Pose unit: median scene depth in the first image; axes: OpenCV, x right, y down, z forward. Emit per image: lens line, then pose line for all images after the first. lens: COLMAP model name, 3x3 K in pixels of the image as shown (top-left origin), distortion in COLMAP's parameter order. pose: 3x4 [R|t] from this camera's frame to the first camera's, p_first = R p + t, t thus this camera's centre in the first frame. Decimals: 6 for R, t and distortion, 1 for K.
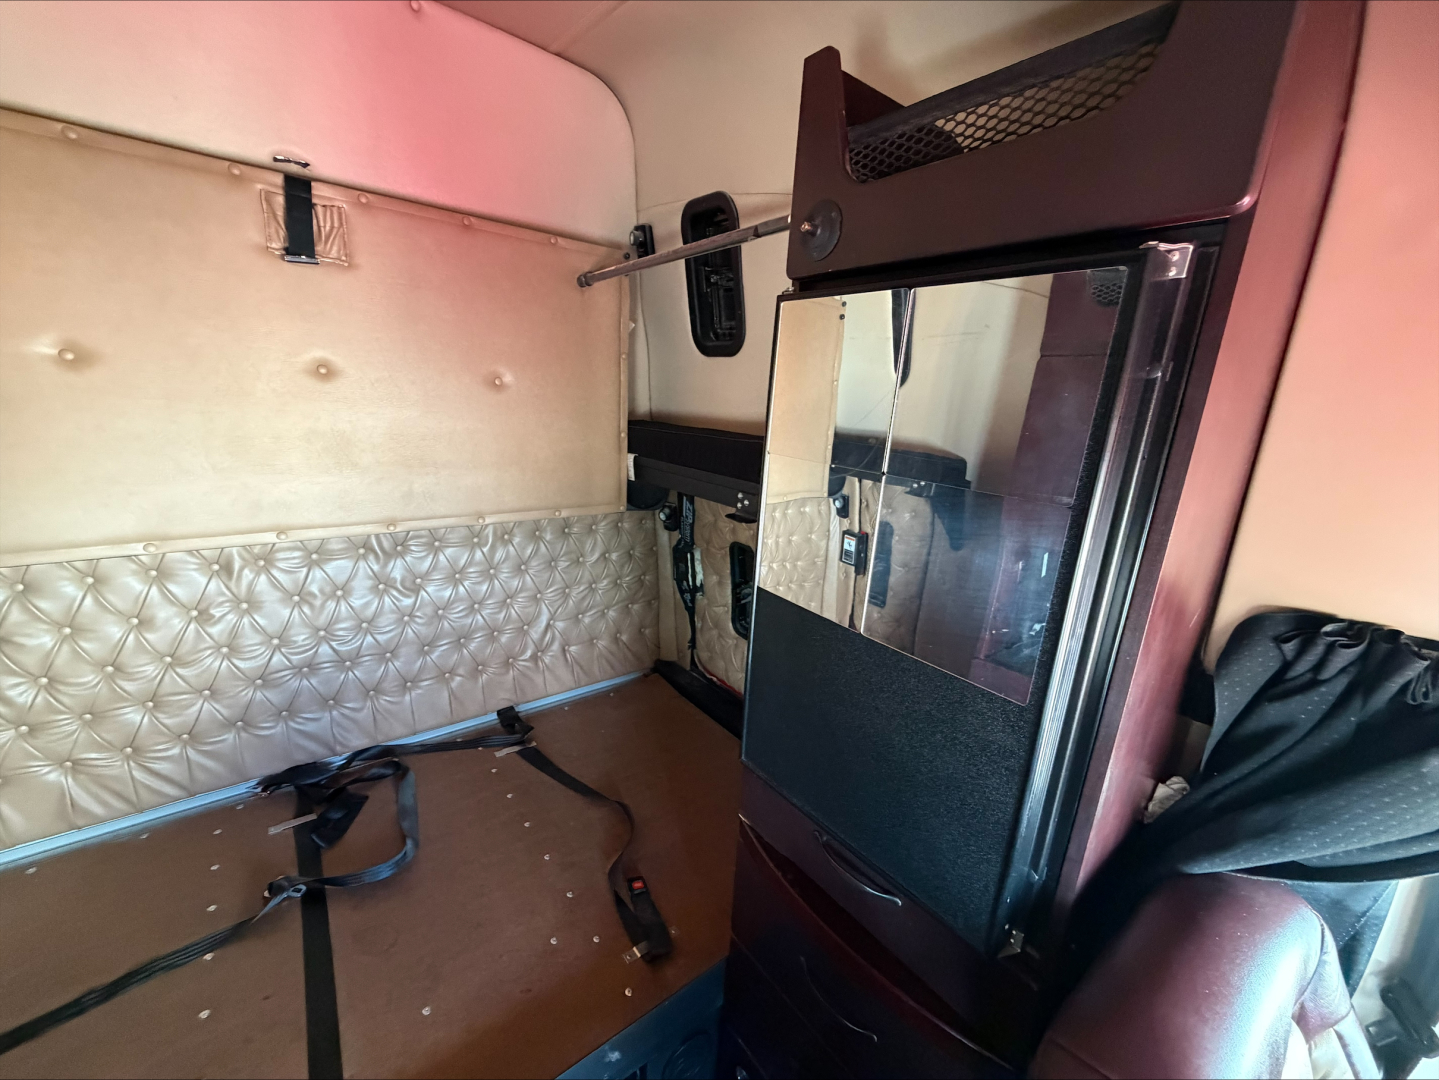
lens RADIAL K [[577.7, 0, 710.0], [0, 577.7, 541.6], [0, 0, 1]] dist [0.001959, -0.000173]
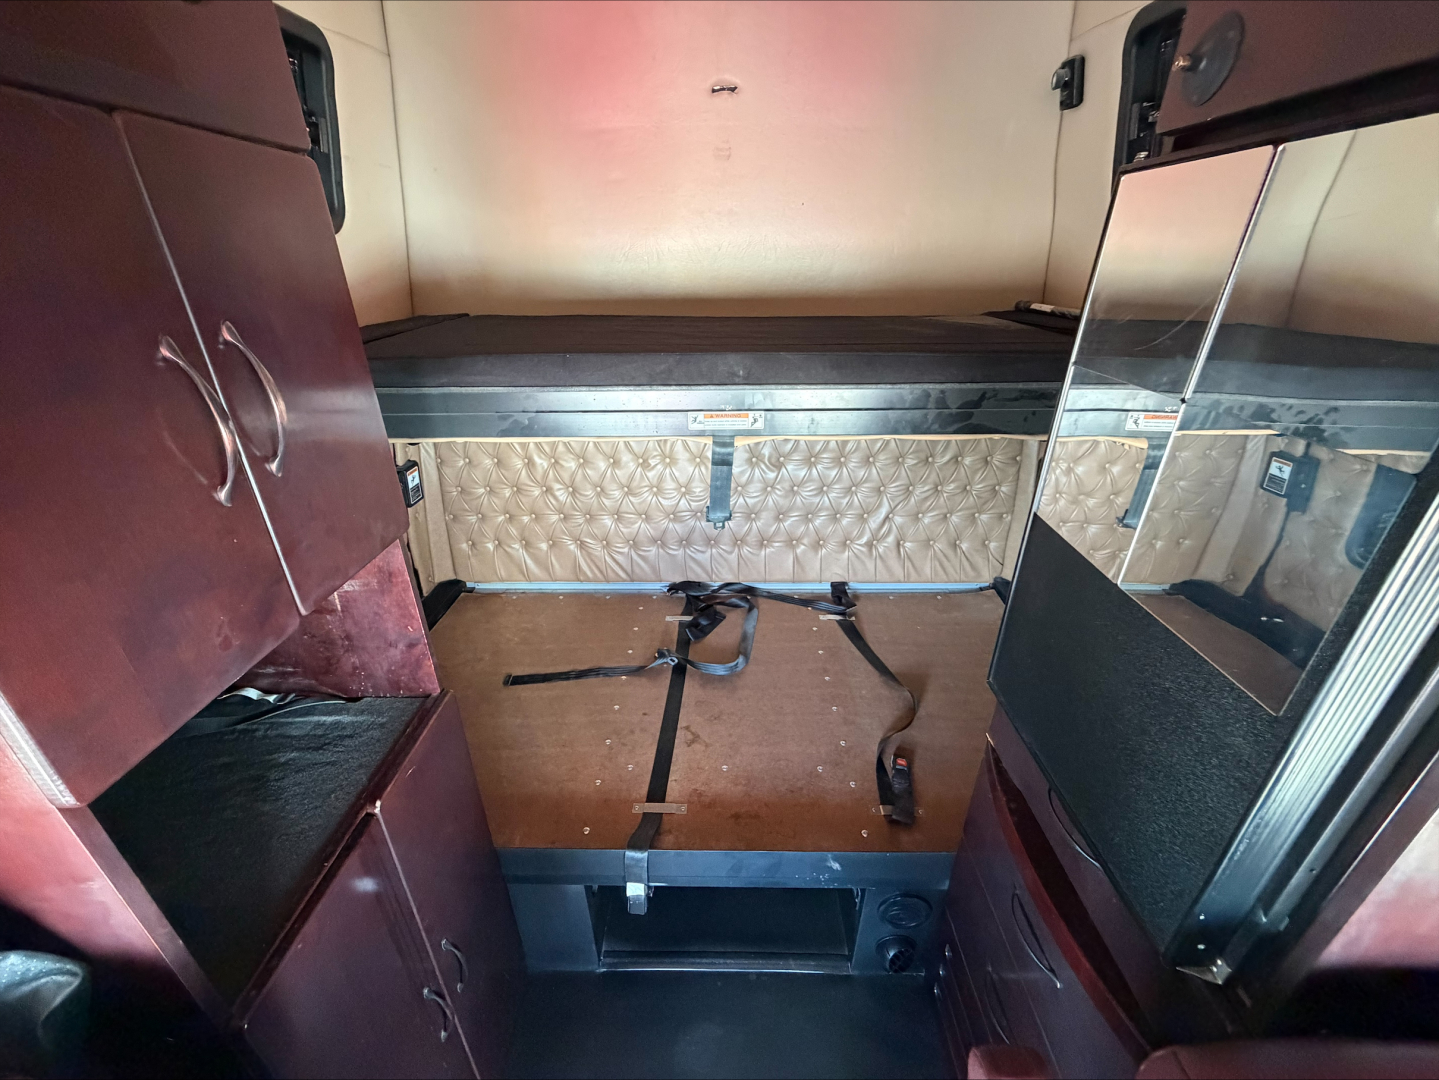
lens RADIAL K [[577.7, 0, 710.0], [0, 577.7, 541.6], [0, 0, 1]] dist [0.001959, -0.000173]
pose [[0.773019, 0.218163, -0.595690, 0.127116], [-0.103341, 0.969770, 0.221059, -0.015032], [0.625909, -0.109324, 0.772196, -0.025506]]
